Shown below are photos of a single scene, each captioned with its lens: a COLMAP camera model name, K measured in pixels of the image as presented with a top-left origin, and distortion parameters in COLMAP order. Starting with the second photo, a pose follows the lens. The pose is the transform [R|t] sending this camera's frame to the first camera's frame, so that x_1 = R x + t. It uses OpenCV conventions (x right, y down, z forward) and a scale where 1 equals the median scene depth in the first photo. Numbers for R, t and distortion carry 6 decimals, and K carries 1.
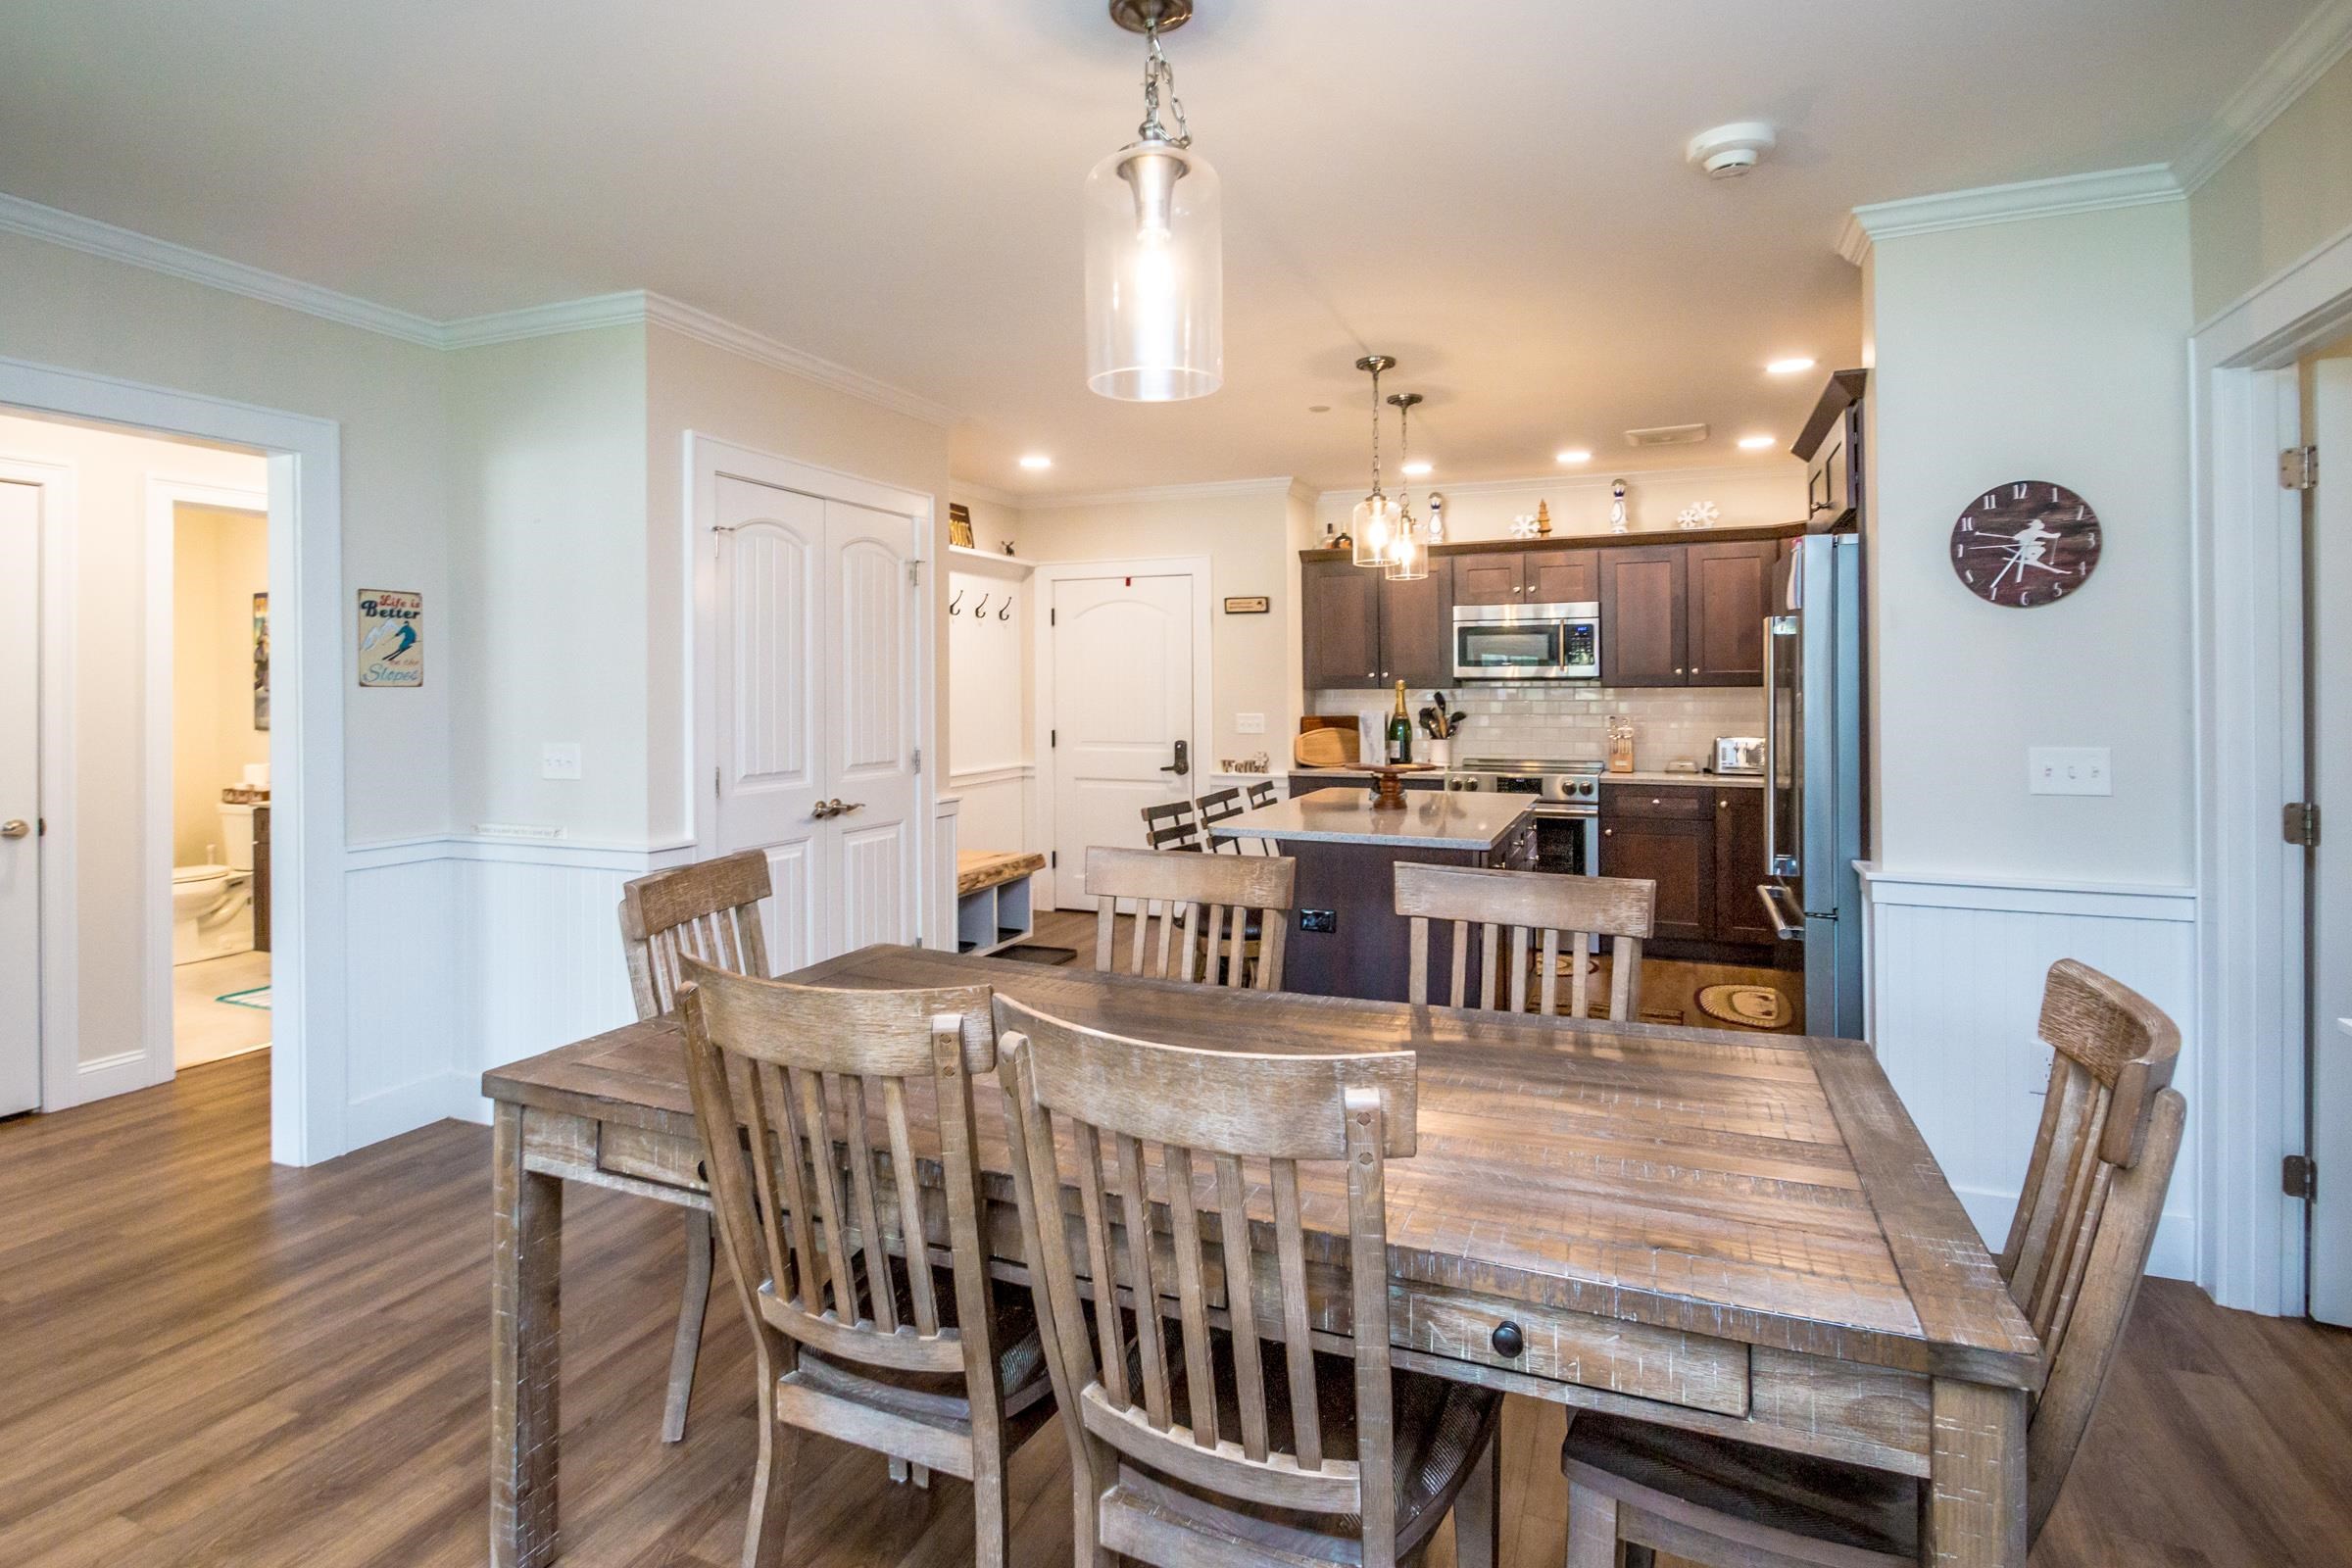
lens RADIAL K [[1149.5, 0, 1142.5], [0, 1149.5, 693.3], [0, 0, 1]] dist [0.042544, -0.046513]
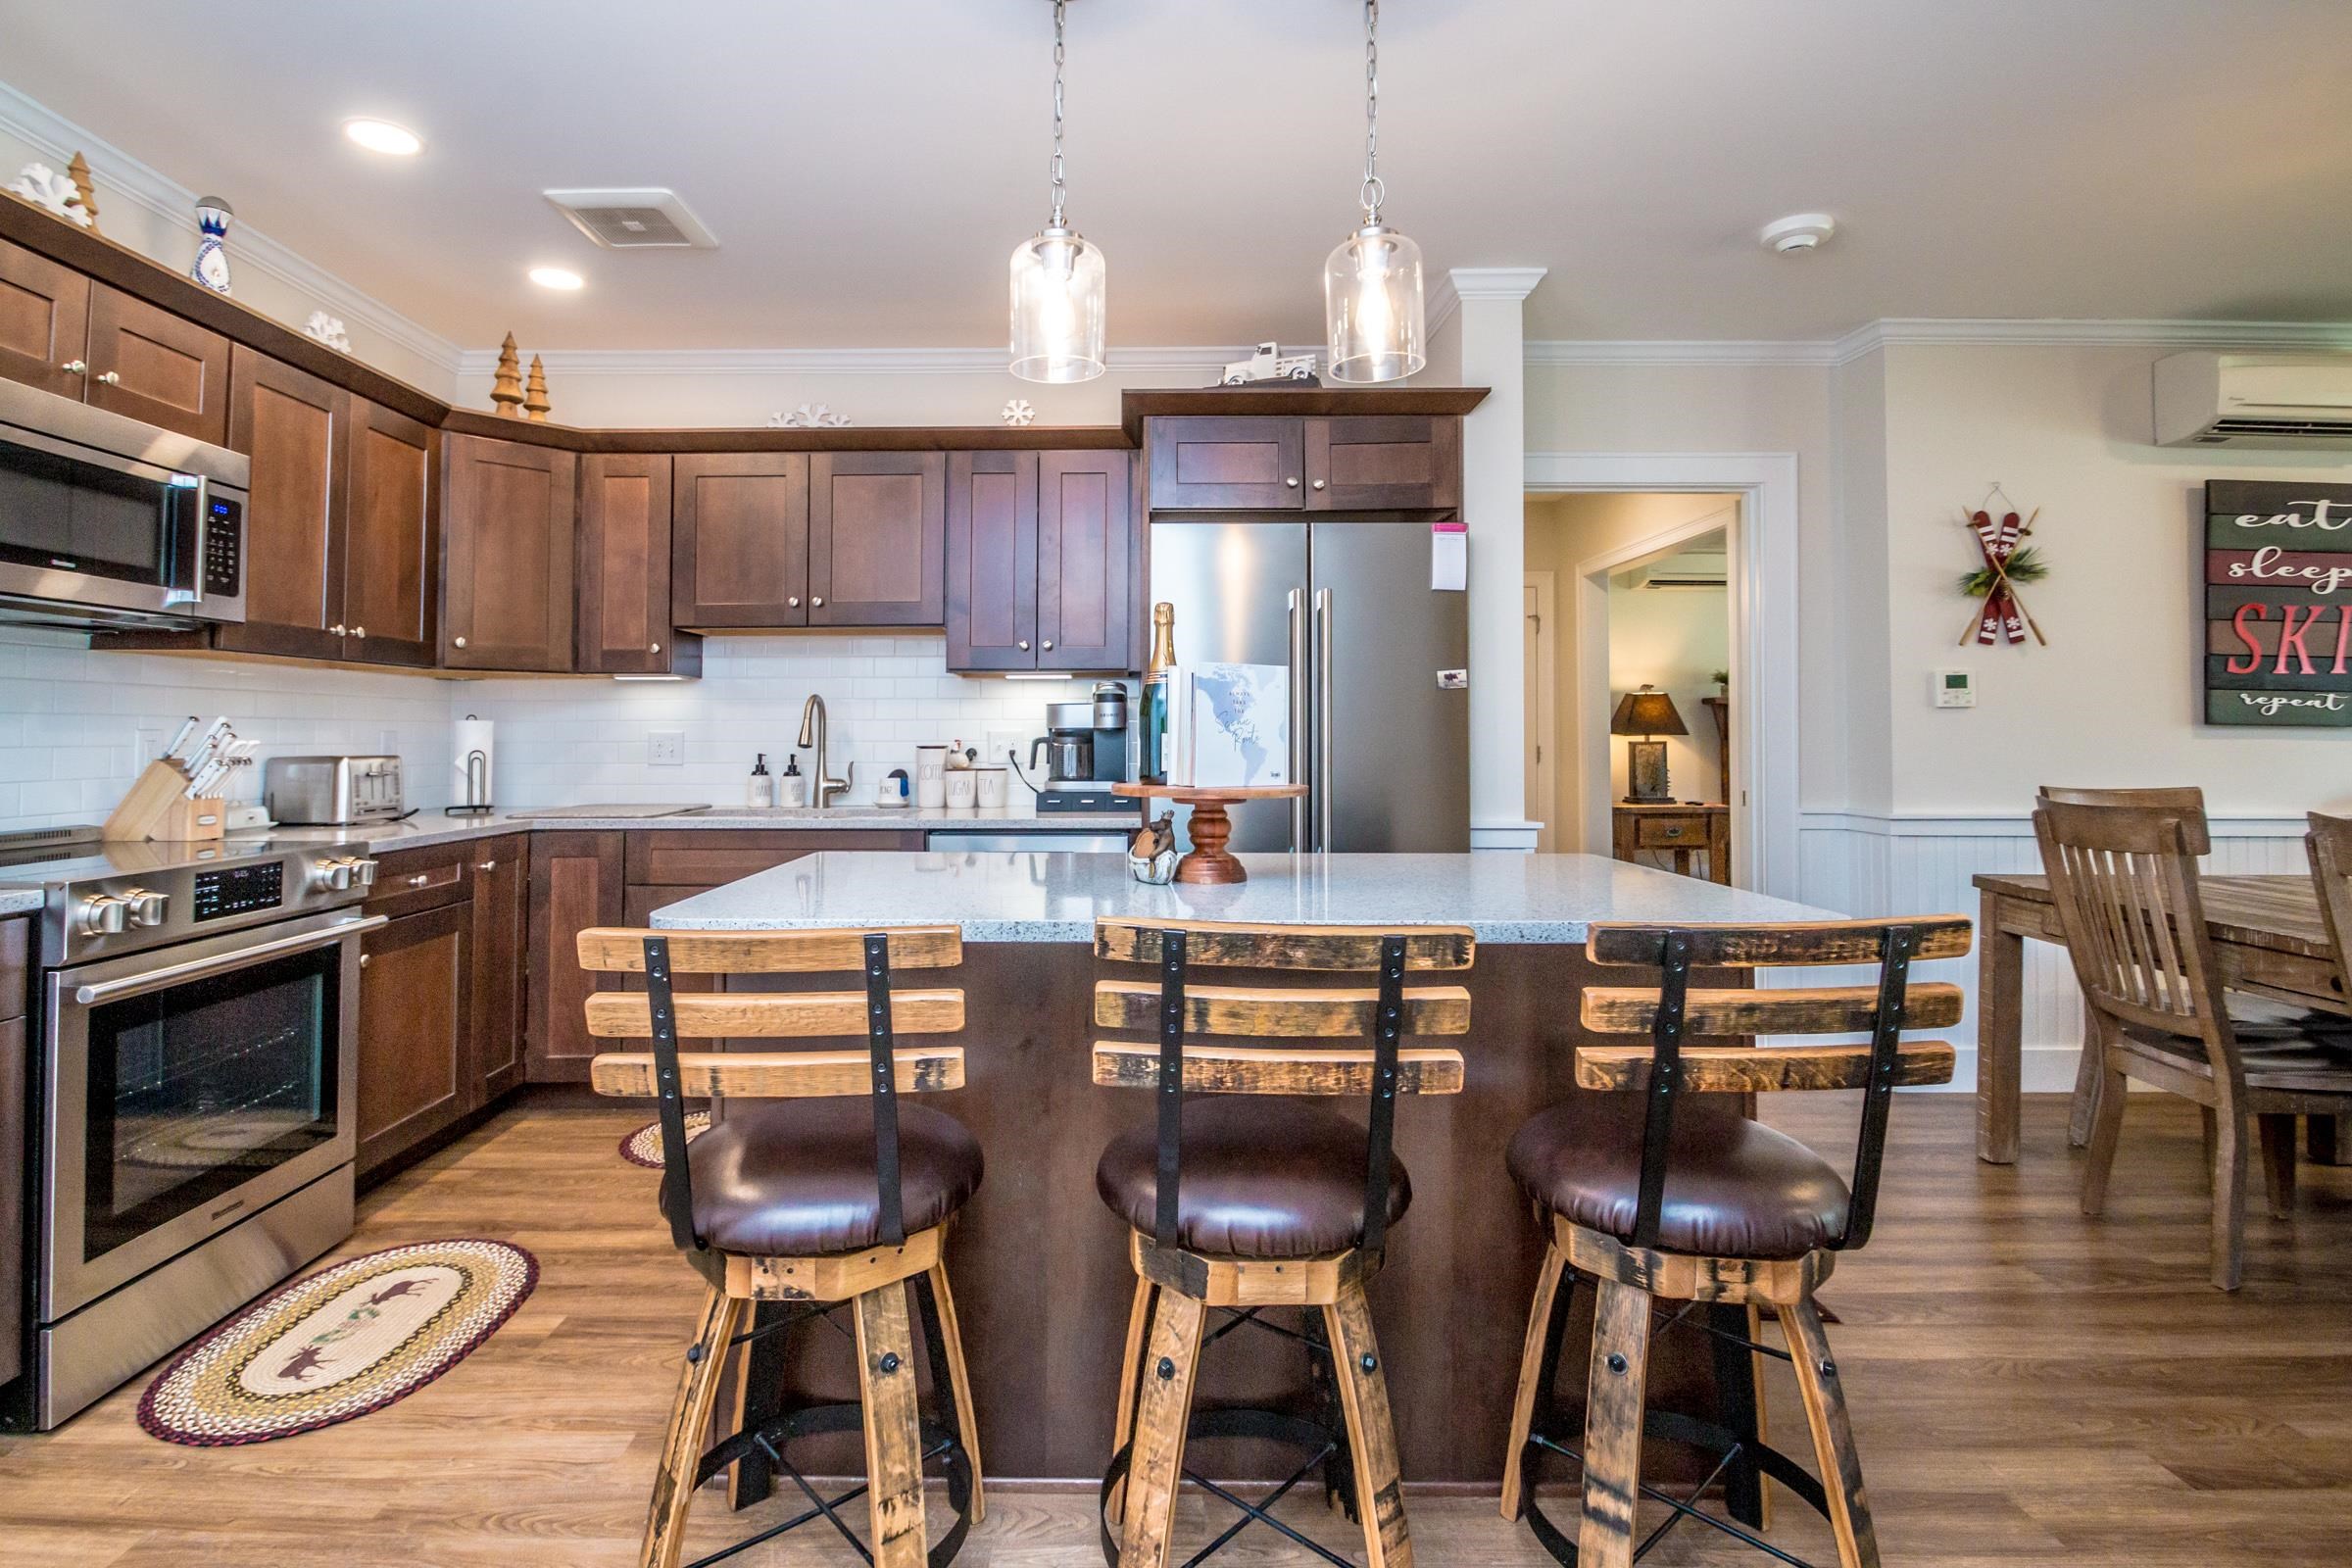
lens RADIAL K [[1137.0, 0, 1095.8], [0, 1137.0, 695.2], [0, 0, 1]] dist [0.010595, -0.013829]
pose [[-0.378043, 0.033671, 0.925176, -0.133603], [0.003349, 0.999382, -0.035003, 0.029560], [-0.925782, -0.010135, -0.377921, 0.867030]]
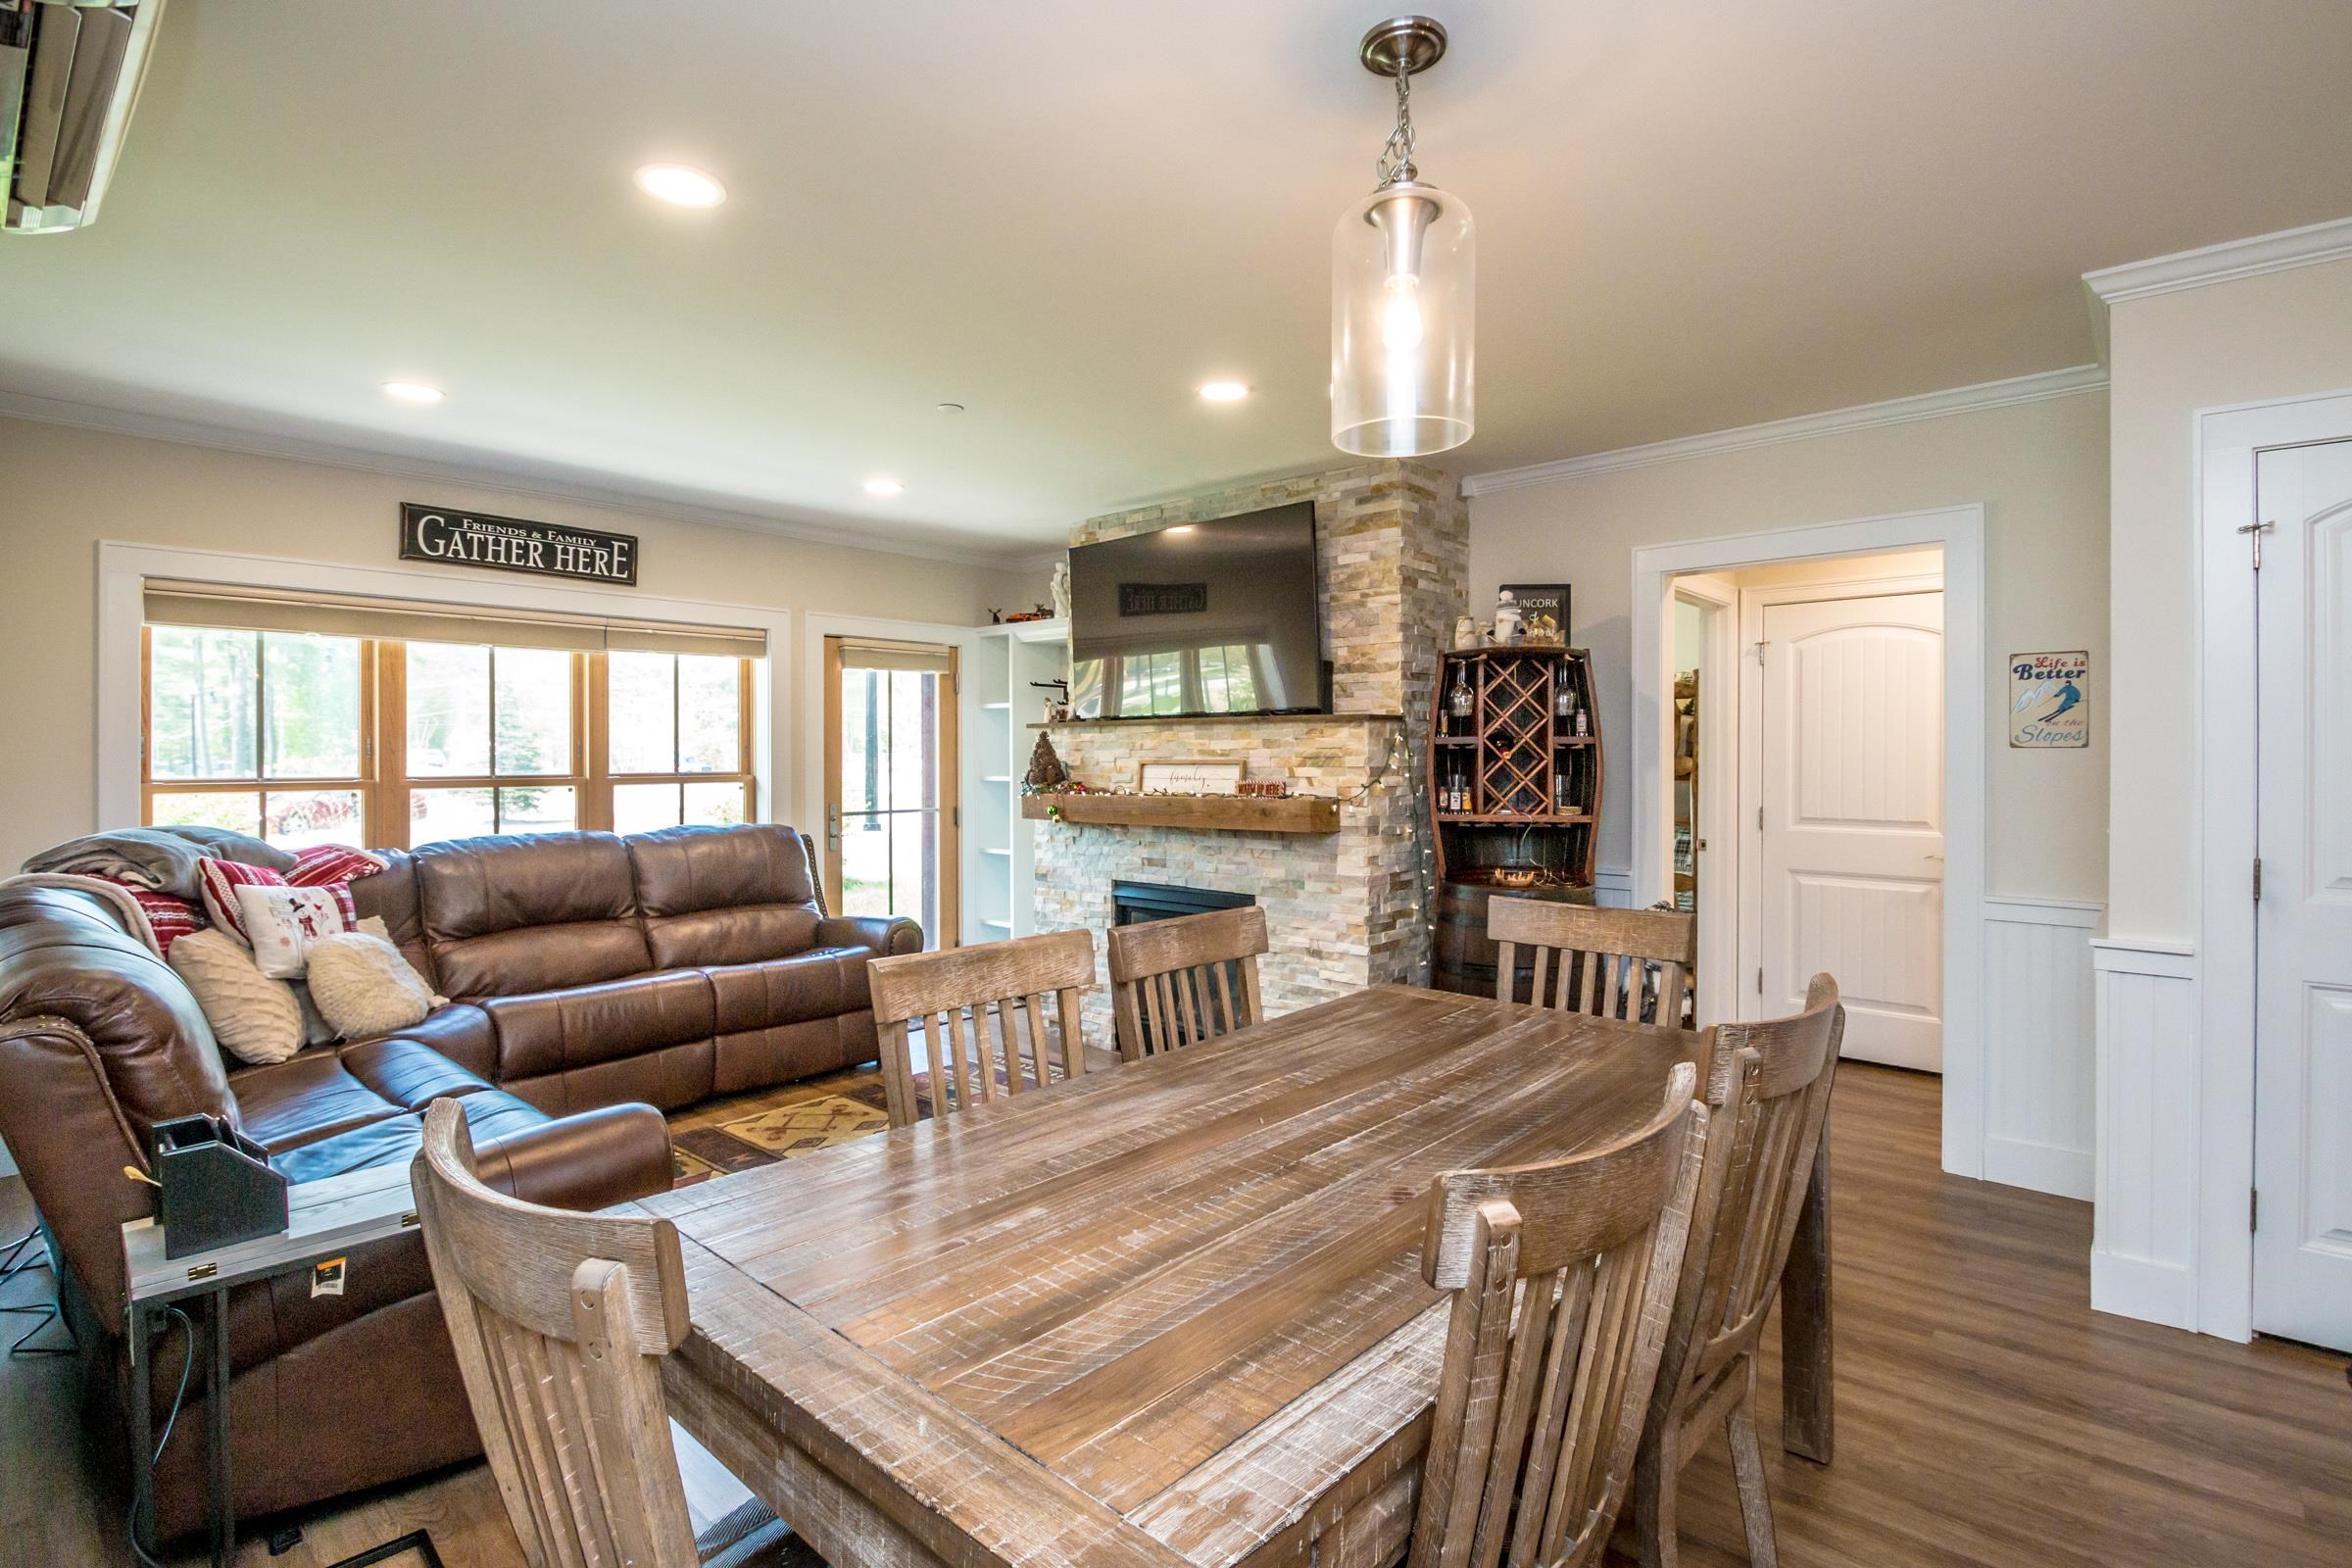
lens RADIAL K [[1100.5, 0, 1182.3], [0, 1100.5, 764.9], [0, 0, 1]] dist [0.000983, -0.000073]
pose [[-0.309239, 0.008865, -0.950943, 0.294117], [-0.001794, 0.999949, 0.009905, 0.000798], [0.950983, 0.004769, -0.309207, 0.344300]]
